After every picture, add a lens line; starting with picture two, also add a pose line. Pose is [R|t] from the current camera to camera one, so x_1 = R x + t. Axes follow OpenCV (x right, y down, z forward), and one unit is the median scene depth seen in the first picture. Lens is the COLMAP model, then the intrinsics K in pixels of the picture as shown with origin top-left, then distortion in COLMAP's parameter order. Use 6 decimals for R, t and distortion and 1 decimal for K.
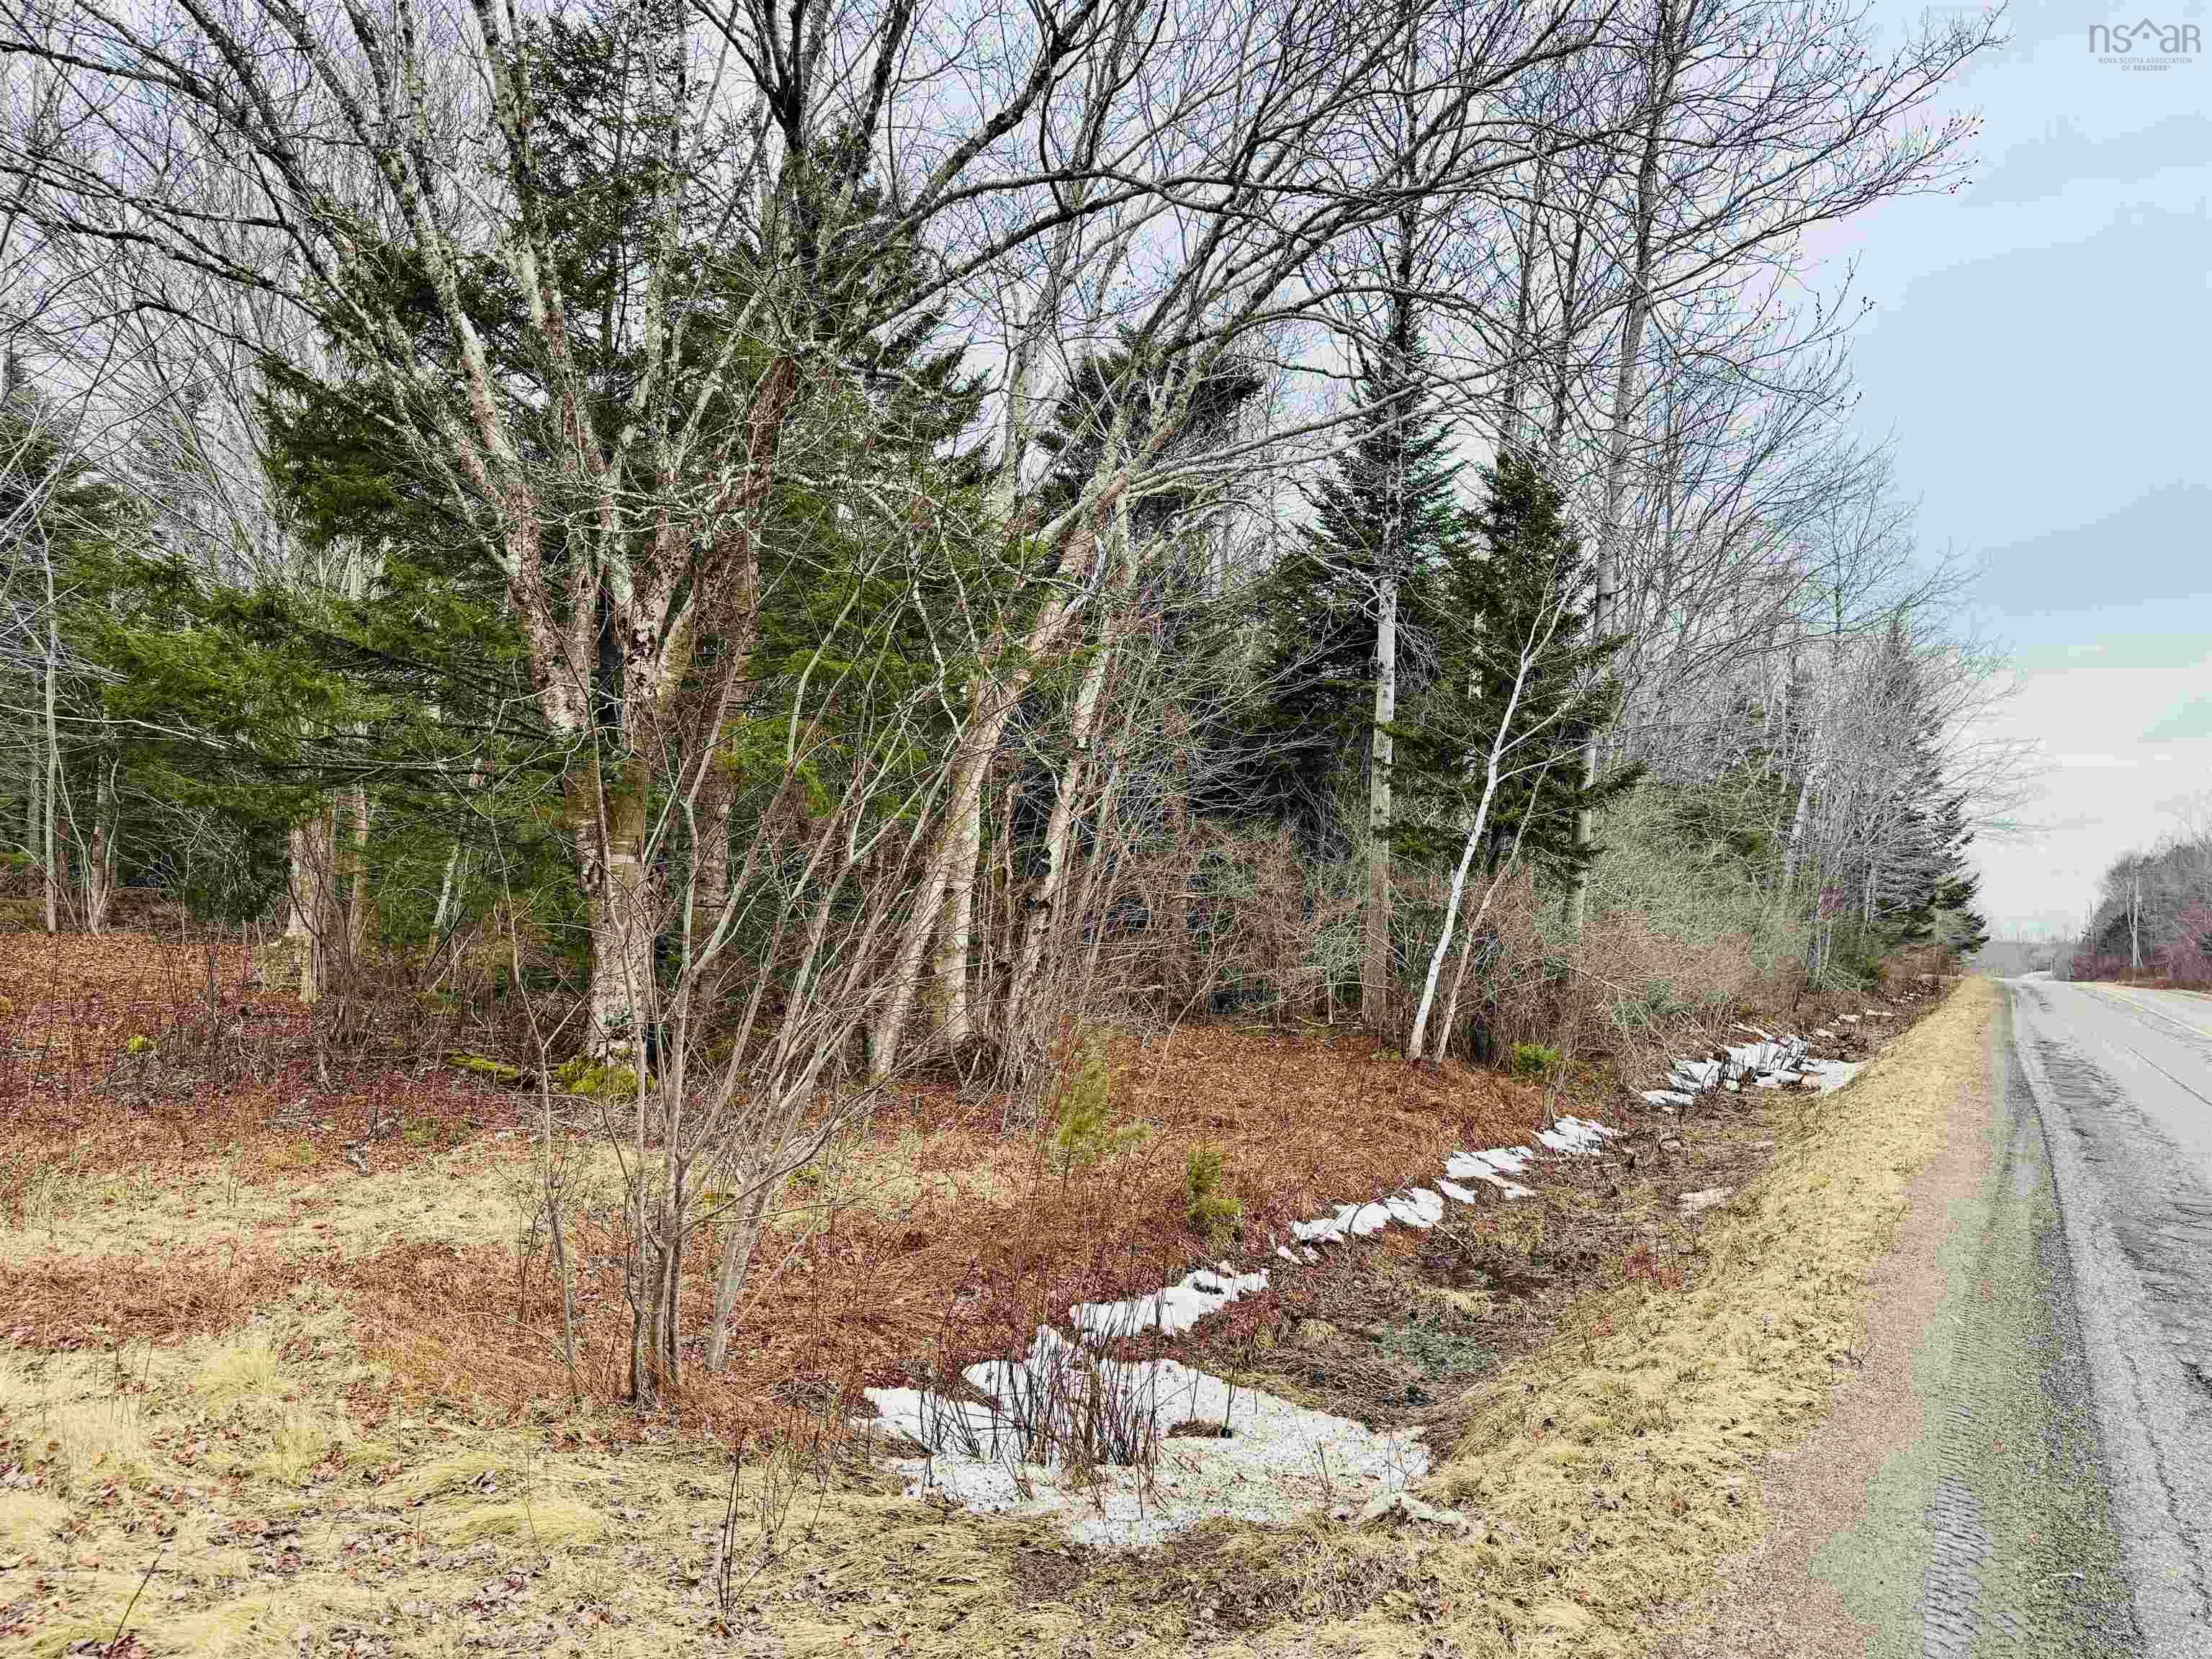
lens RADIAL K [[1603.2, 0, 1114.5], [0, 1603.2, 832.7], [0, 0, 1]] dist [0.084644, -0.110329]
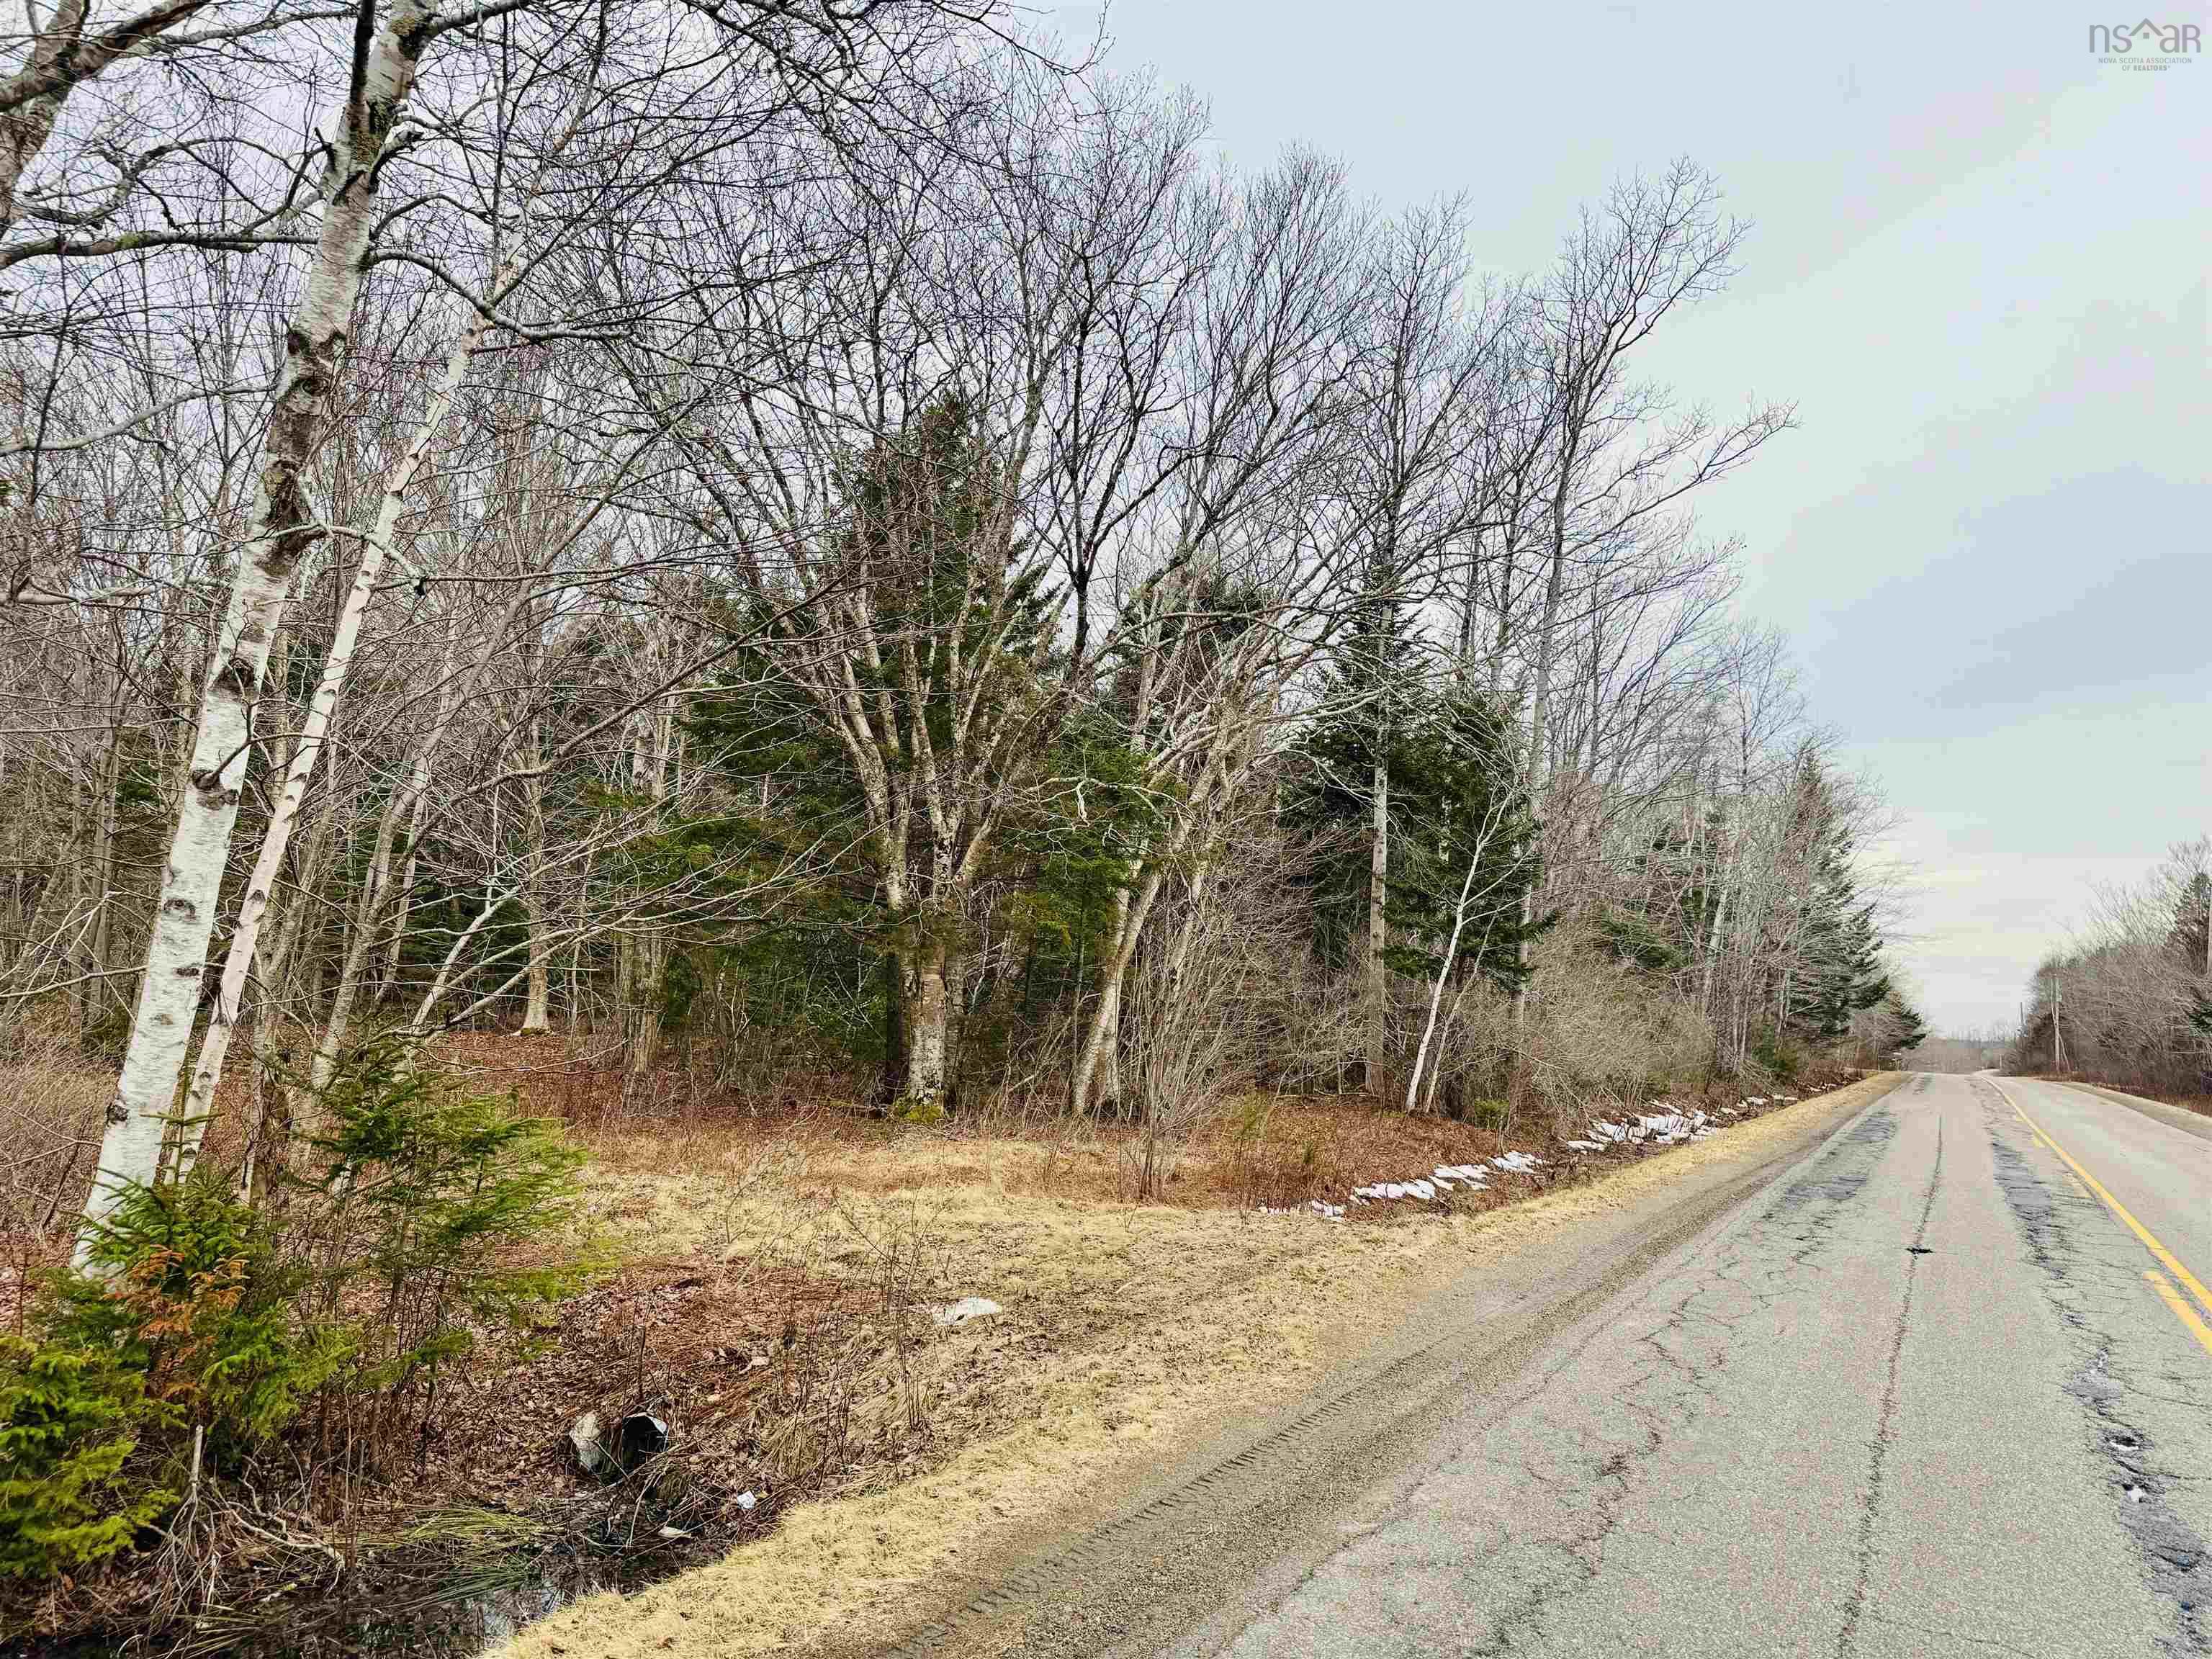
lens RADIAL K [[1603.2, 0, 1114.5], [0, 1603.2, 832.7], [0, 0, 1]] dist [0.084644, -0.110329]
pose [[0.999723, 0.005135, 0.022986, -0.101445], [-0.003776, 0.998265, -0.058762, -0.022914], [-0.023248, 0.058659, 0.998007, -0.410845]]
